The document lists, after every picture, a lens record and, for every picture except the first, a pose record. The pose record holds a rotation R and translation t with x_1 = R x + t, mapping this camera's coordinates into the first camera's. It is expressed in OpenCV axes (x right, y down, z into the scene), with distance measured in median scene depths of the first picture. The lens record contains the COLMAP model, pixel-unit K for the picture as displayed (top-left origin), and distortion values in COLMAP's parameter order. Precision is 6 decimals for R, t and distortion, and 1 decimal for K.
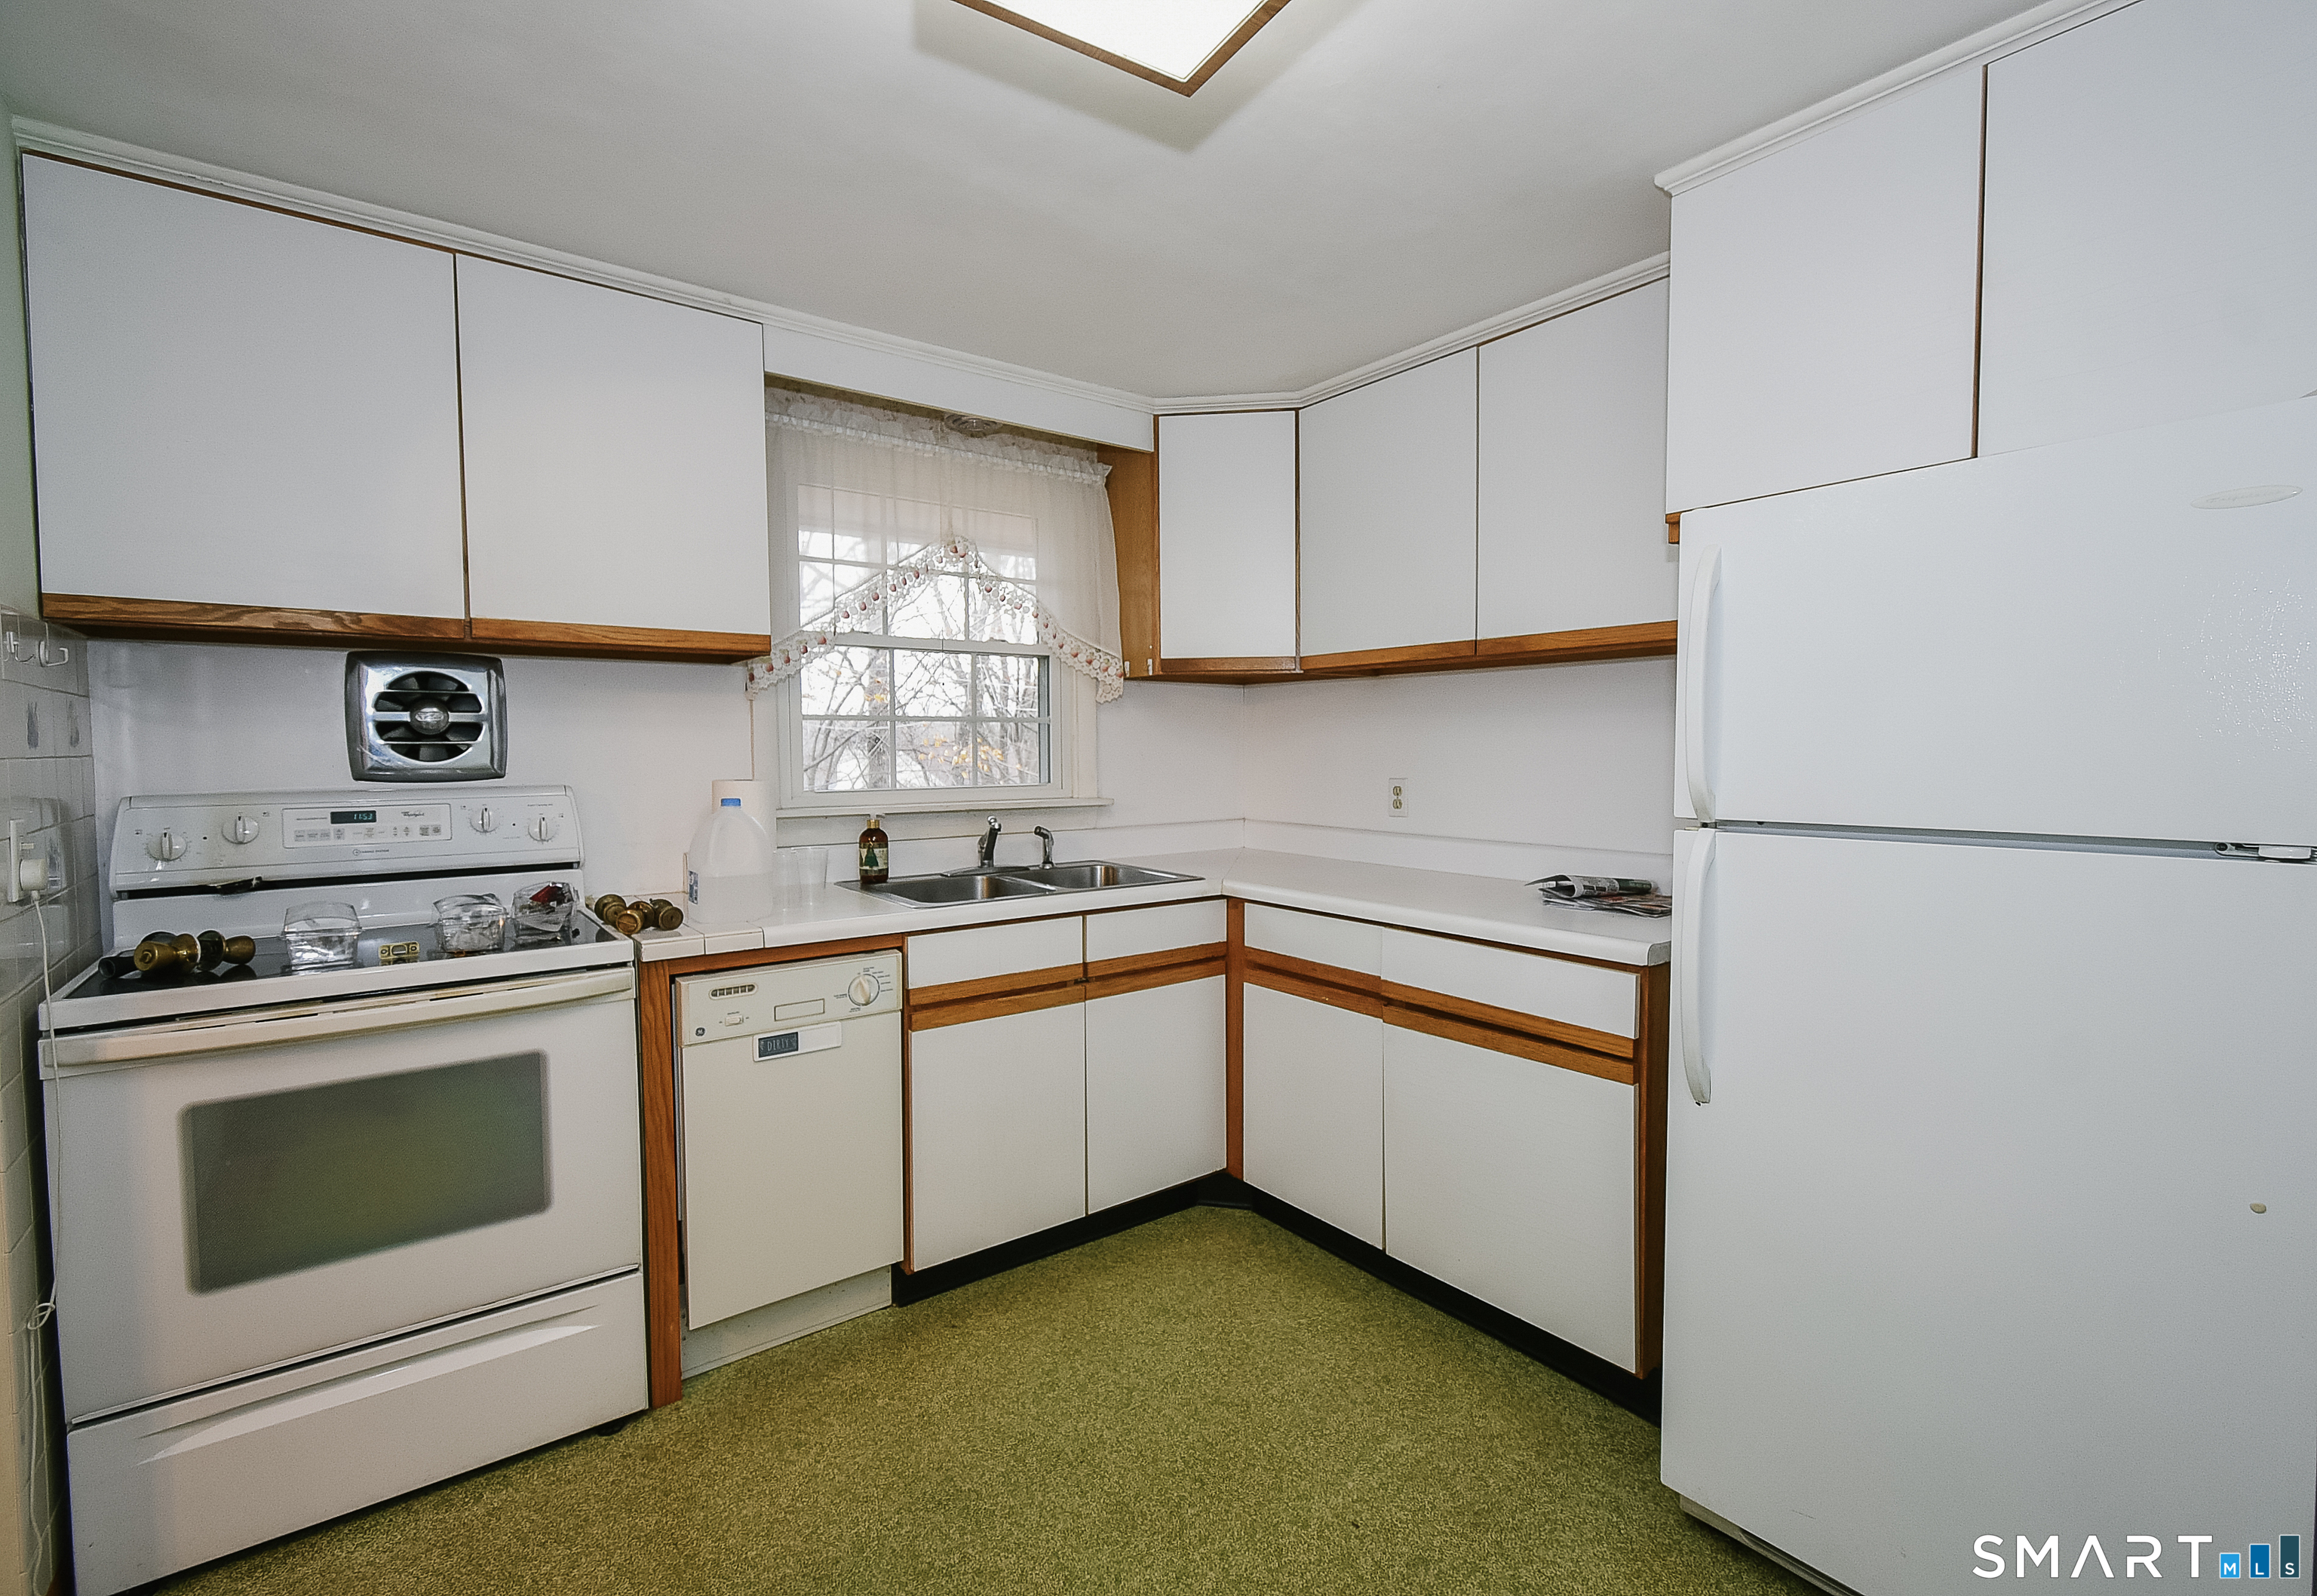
lens RADIAL K [[1022.1, 0, 1166.8], [0, 1022.1, 792.4], [0, 0, 1]] dist [0.001842, 0.000202]
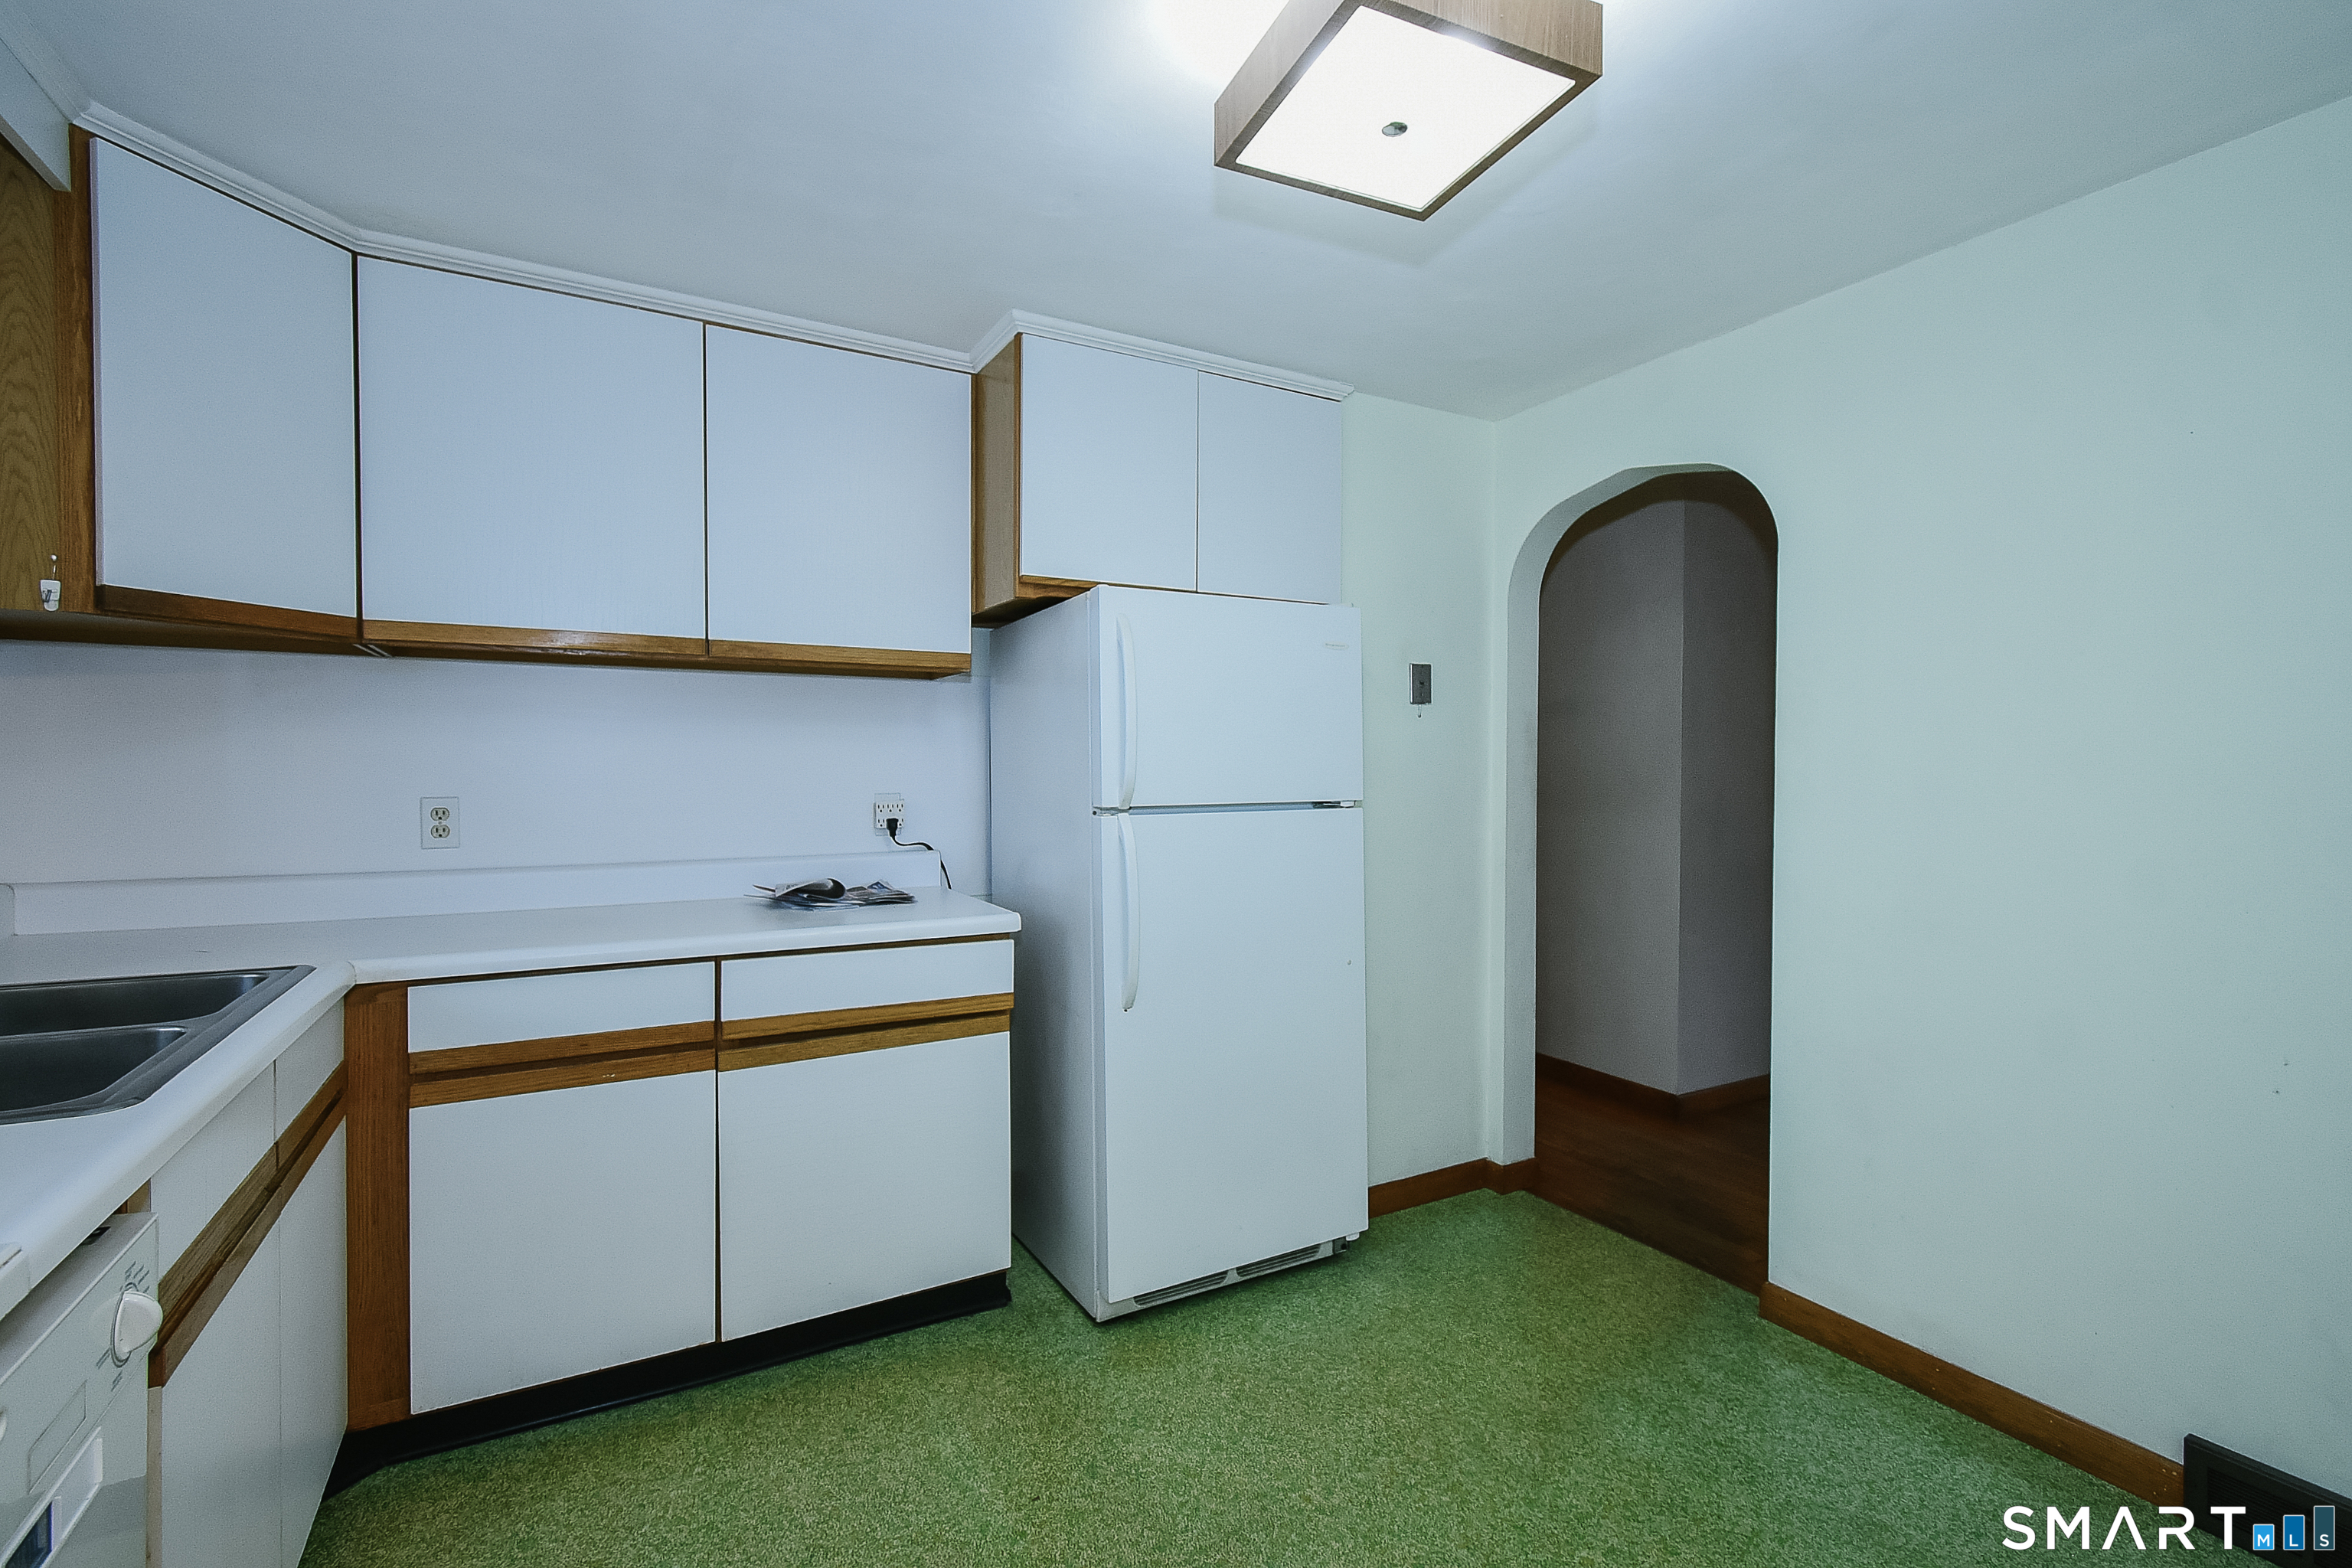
lens RADIAL K [[1031.5, 0, 1178.5], [0, 1031.5, 779.0], [0, 0, 1]] dist [0.004744, -0.004172]
pose [[0.165373, -0.009843, 0.986182, -0.552402], [0.041400, 0.999138, 0.003030, -0.008613], [-0.985362, 0.040327, 0.165638, 0.439912]]
